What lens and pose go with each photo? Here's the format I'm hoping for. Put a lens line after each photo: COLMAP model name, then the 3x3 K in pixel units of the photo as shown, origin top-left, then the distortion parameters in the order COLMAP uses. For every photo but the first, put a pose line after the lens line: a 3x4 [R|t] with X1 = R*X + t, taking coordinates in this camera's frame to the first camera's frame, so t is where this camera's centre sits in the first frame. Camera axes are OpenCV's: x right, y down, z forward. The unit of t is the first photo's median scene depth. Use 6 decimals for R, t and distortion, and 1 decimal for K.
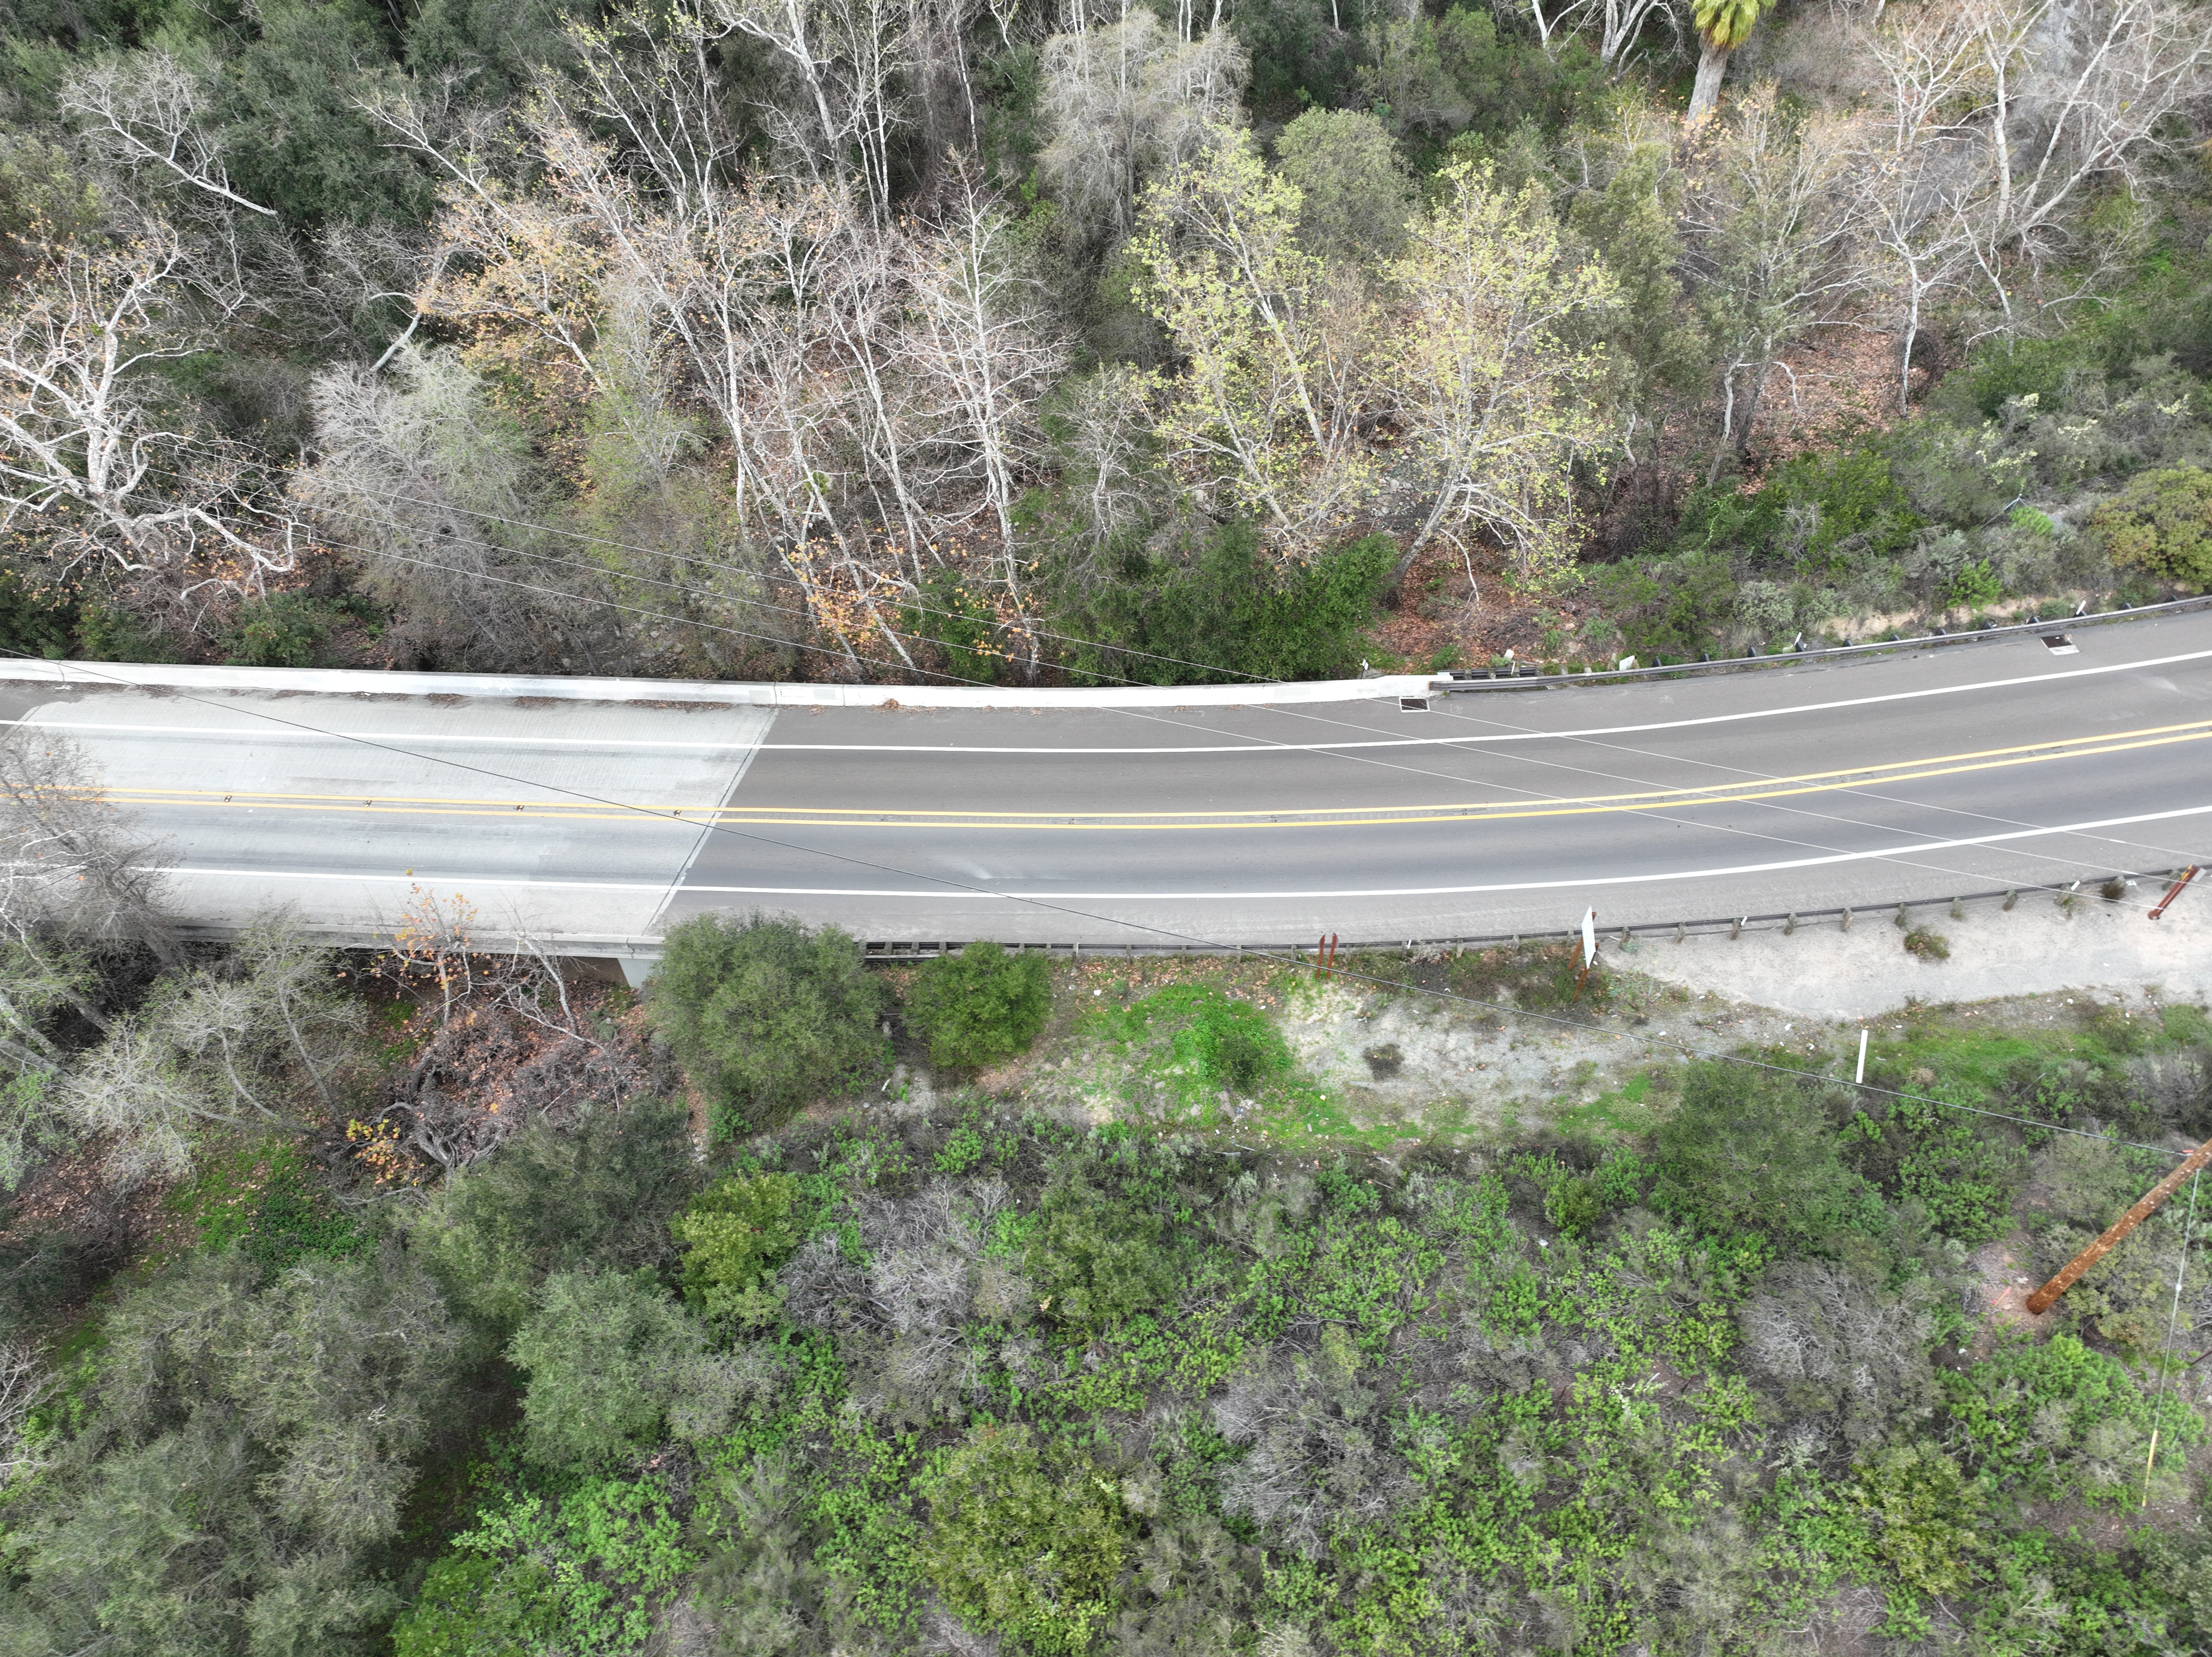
lens RADIAL K [[1527.6, 0, 1106.0], [0, 1527.6, 828.5], [0, 0, 1]] dist [-0.000005, 0.004160]
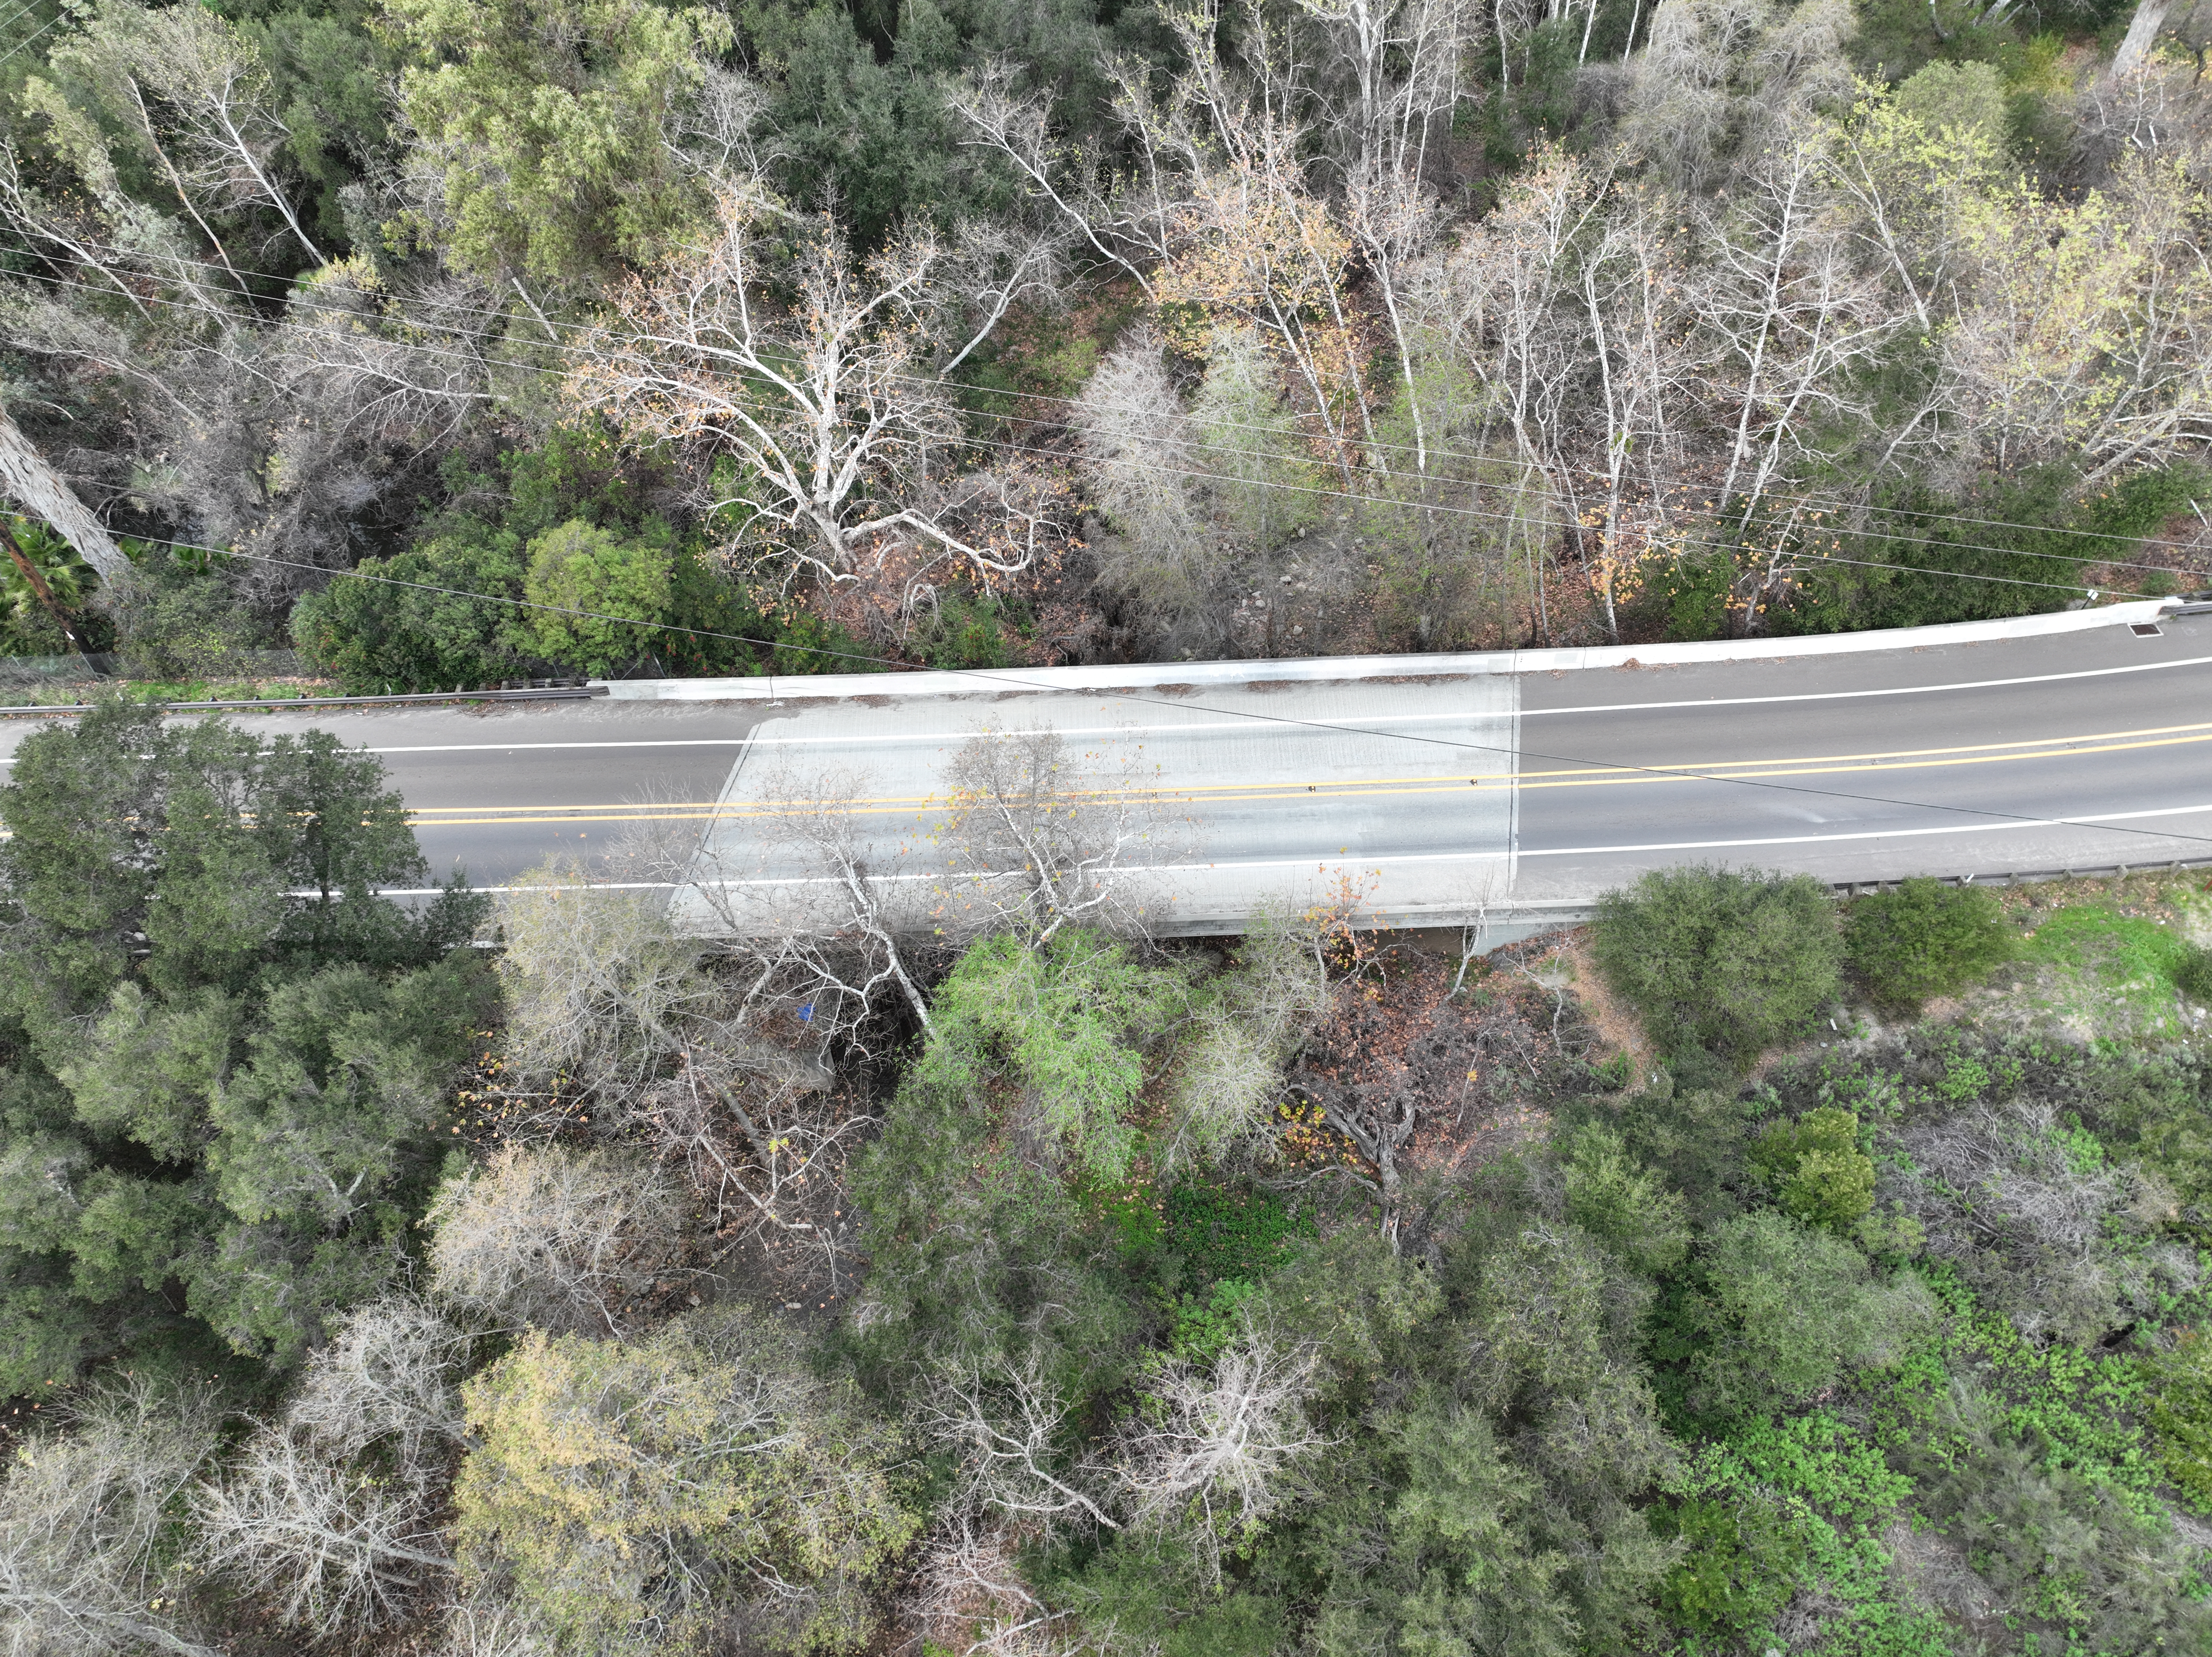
lens RADIAL K [[1527.6, 0, 1106.0], [0, 1527.6, 828.5], [0, 0, 1]] dist [-0.000005, 0.004160]
pose [[0.995786, -0.071007, 0.058036, -0.567546], [0.071150, 0.997466, -0.000410, 0.003246], [-0.057860, 0.004537, 0.998314, 0.010345]]
